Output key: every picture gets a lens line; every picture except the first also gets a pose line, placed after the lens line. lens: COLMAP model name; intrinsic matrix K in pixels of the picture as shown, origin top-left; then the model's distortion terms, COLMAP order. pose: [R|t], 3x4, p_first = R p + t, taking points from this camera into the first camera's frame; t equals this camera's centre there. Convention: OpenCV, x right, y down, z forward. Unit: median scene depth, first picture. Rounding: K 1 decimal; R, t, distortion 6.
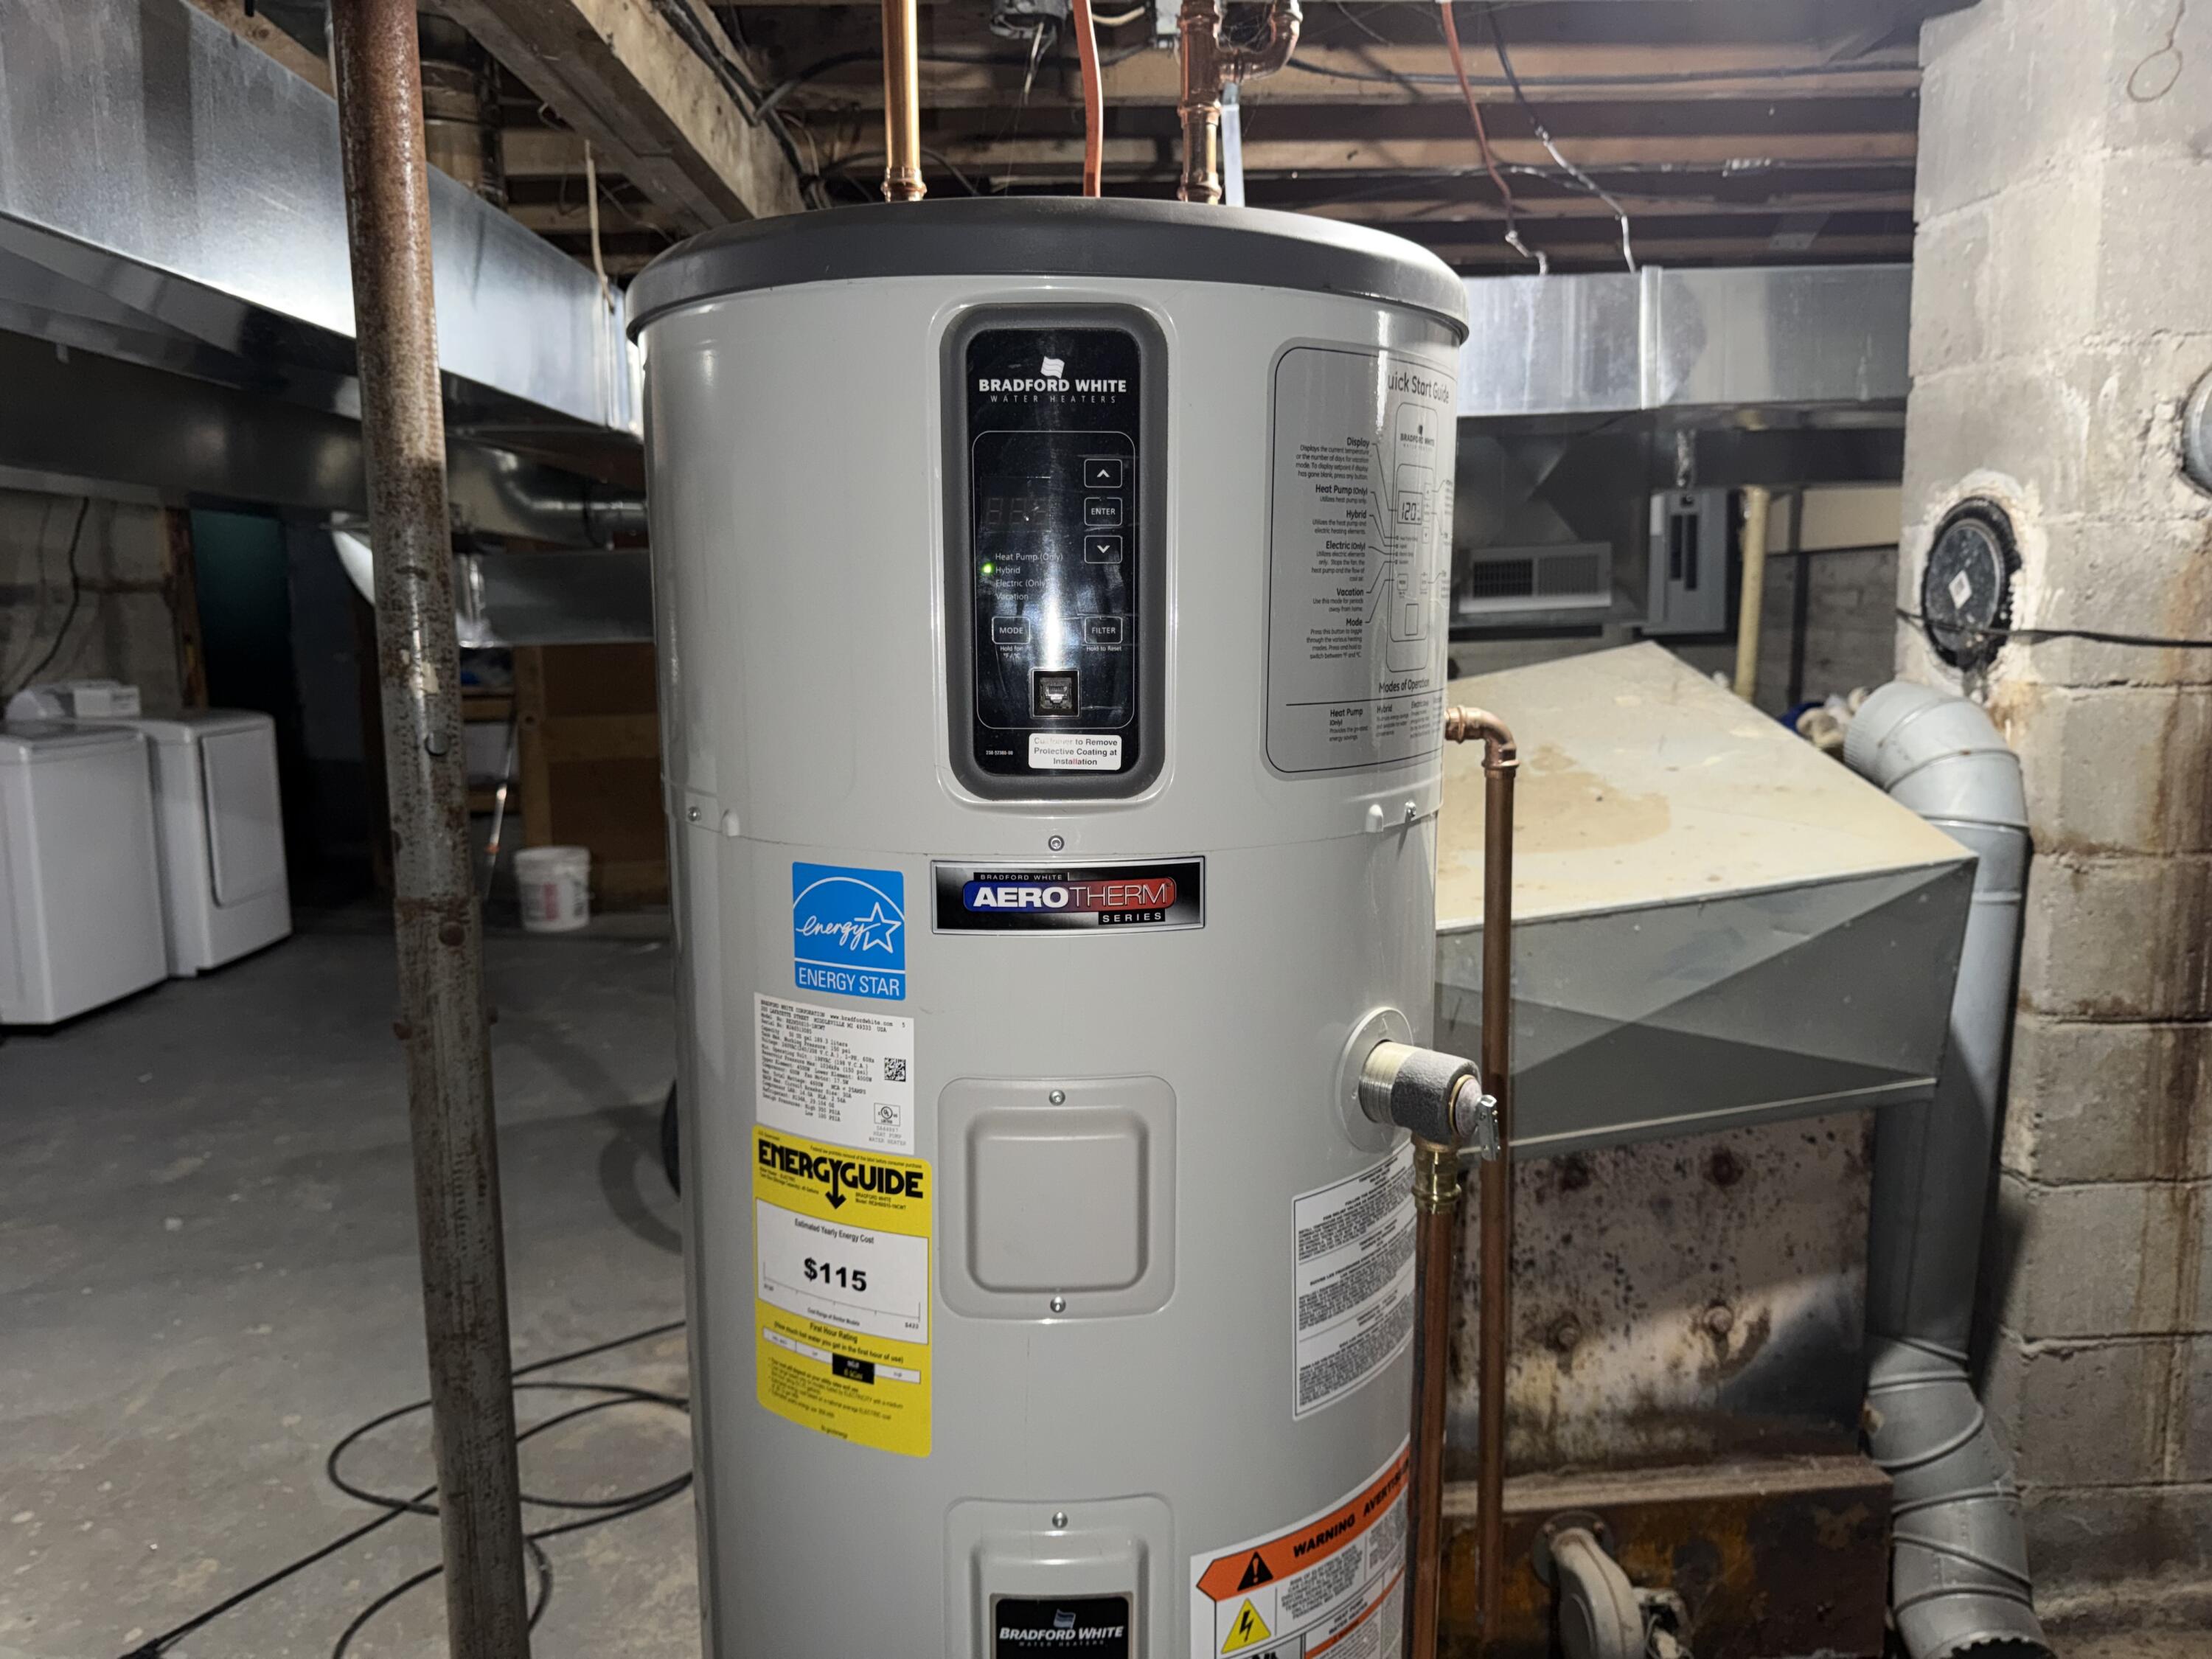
lens RADIAL K [[1561.2, 0, 1100.5], [0, 1561.2, 843.6], [0, 0, 1]] dist [0.005029, -0.010753]
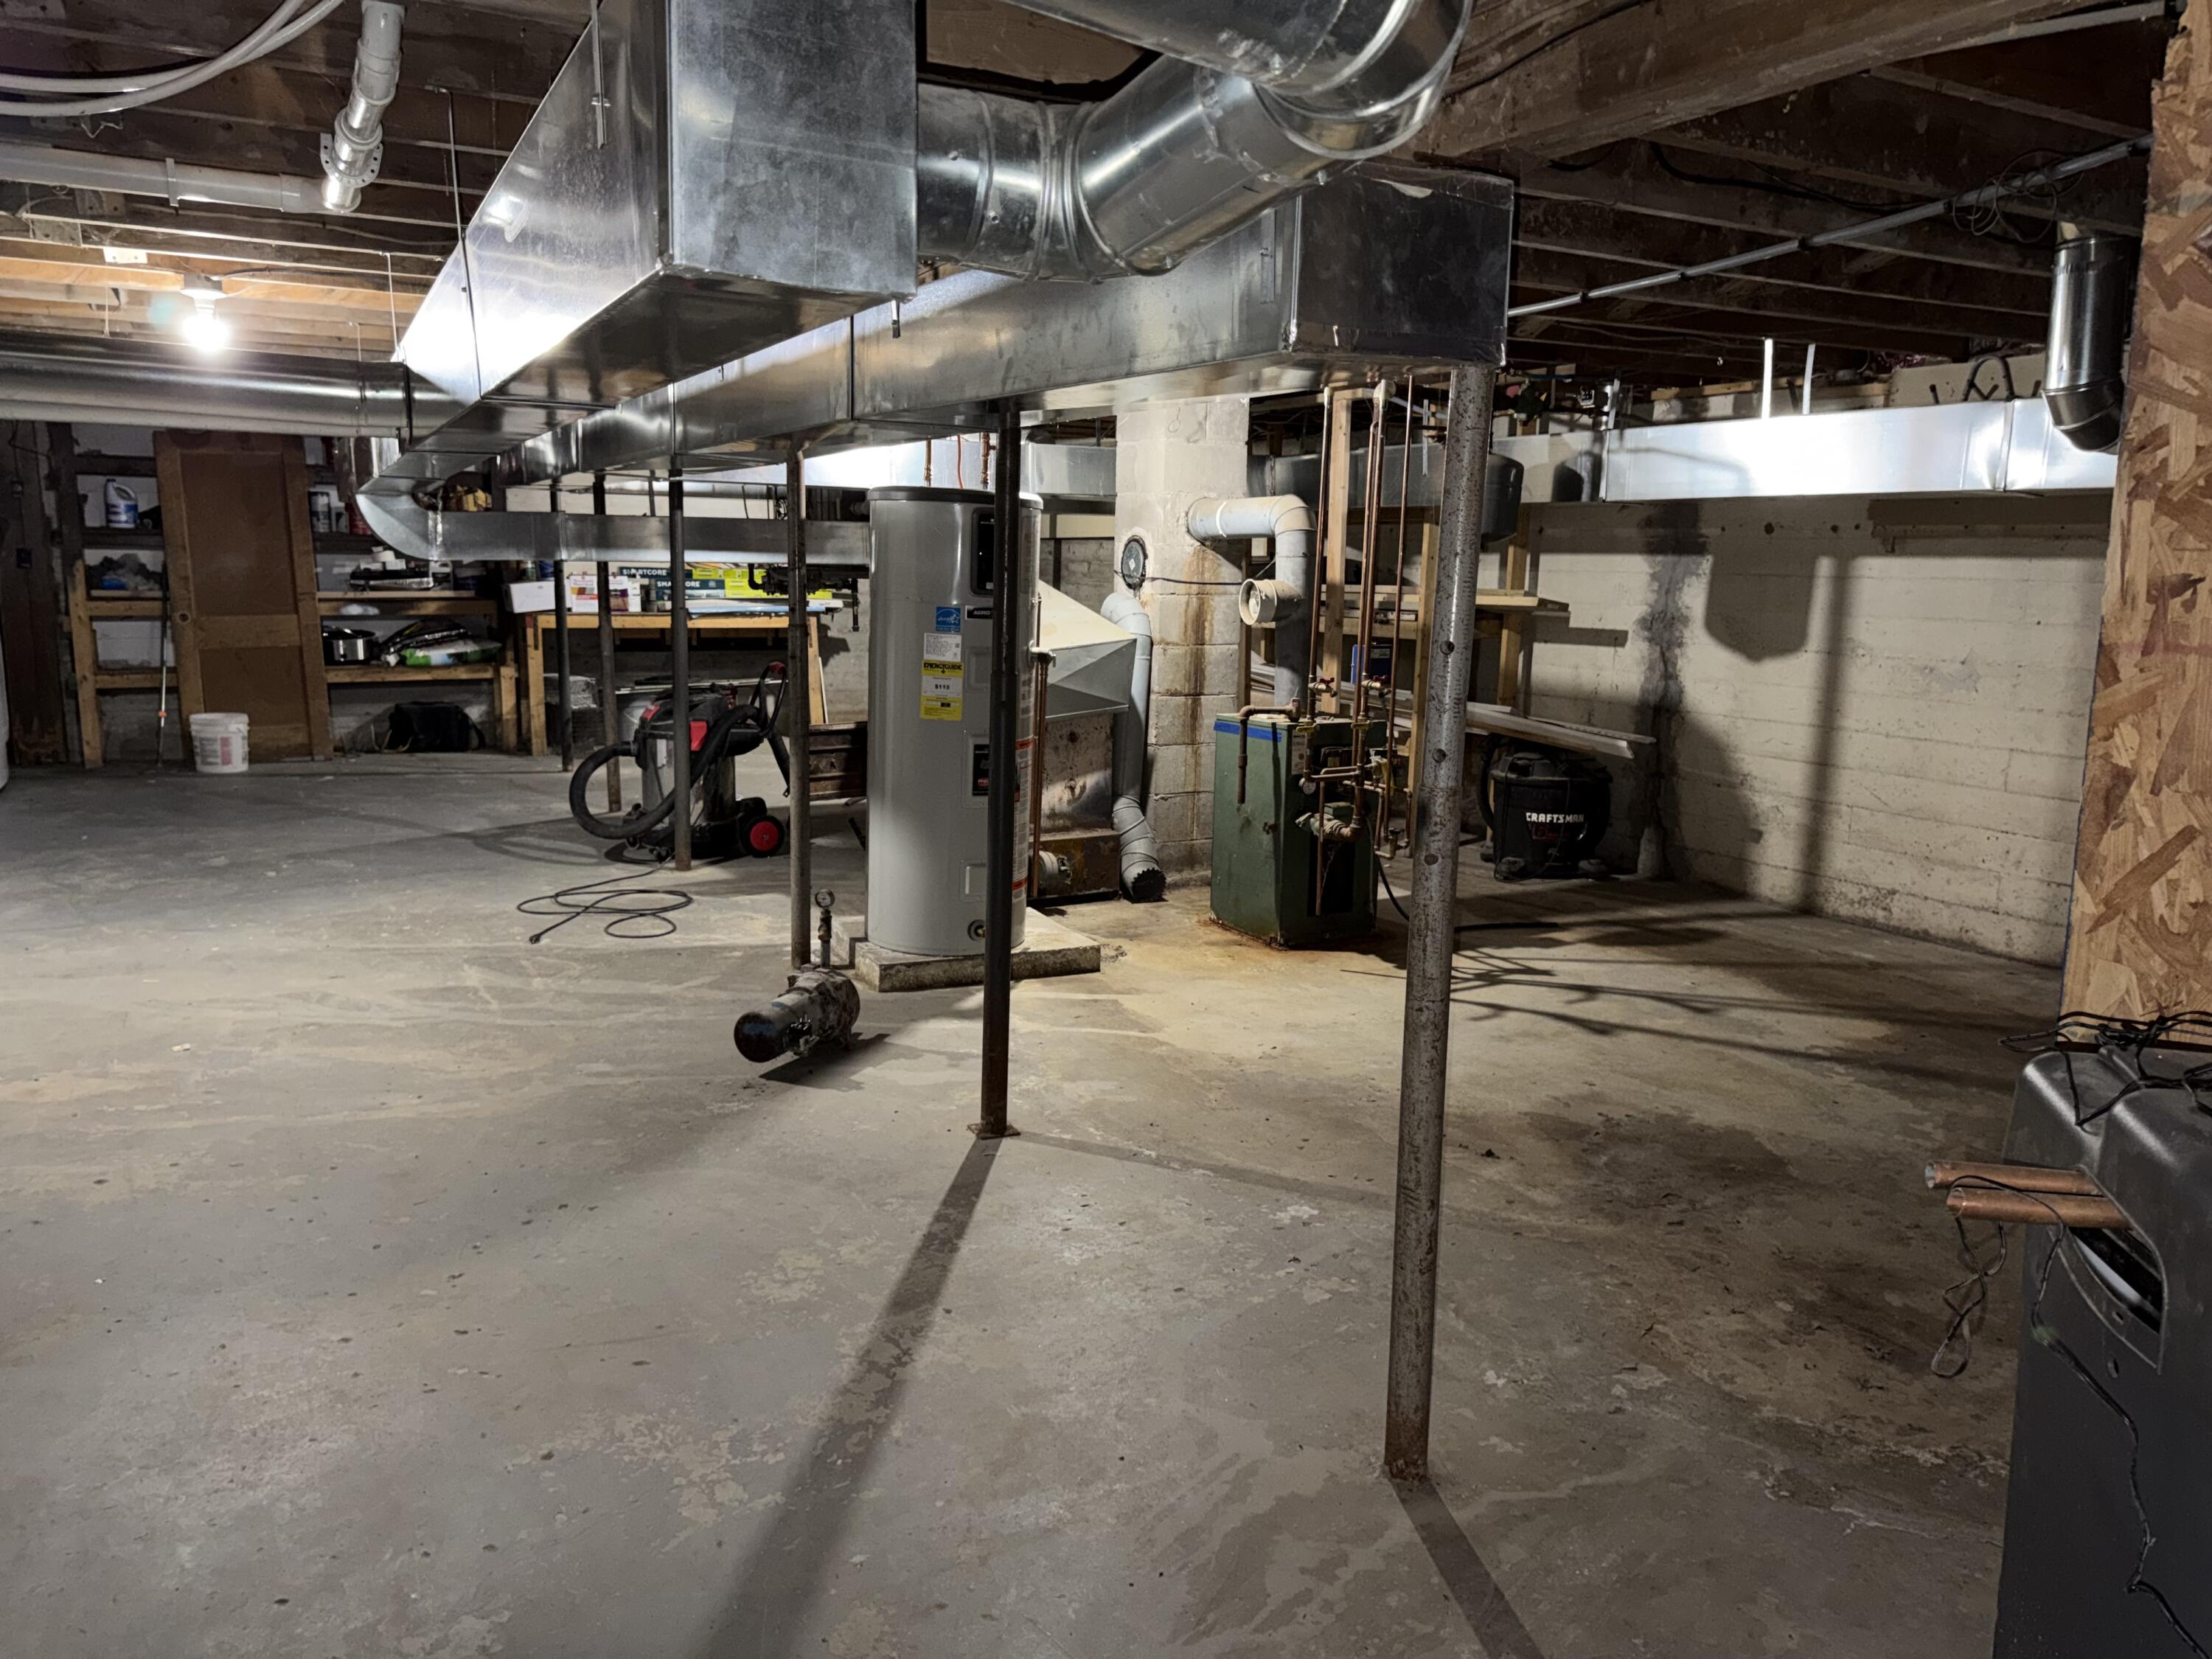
lens RADIAL K [[1561.2, 0, 1113.3], [0, 1561.2, 830.6], [0, 0, 1]] dist [0.005029, -0.010753]
pose [[0.887509, -0.035404, 0.459428, -1.002489], [0.025912, 0.999301, 0.026953, 0.304676], [-0.460061, -0.012016, 0.887806, -1.886053]]
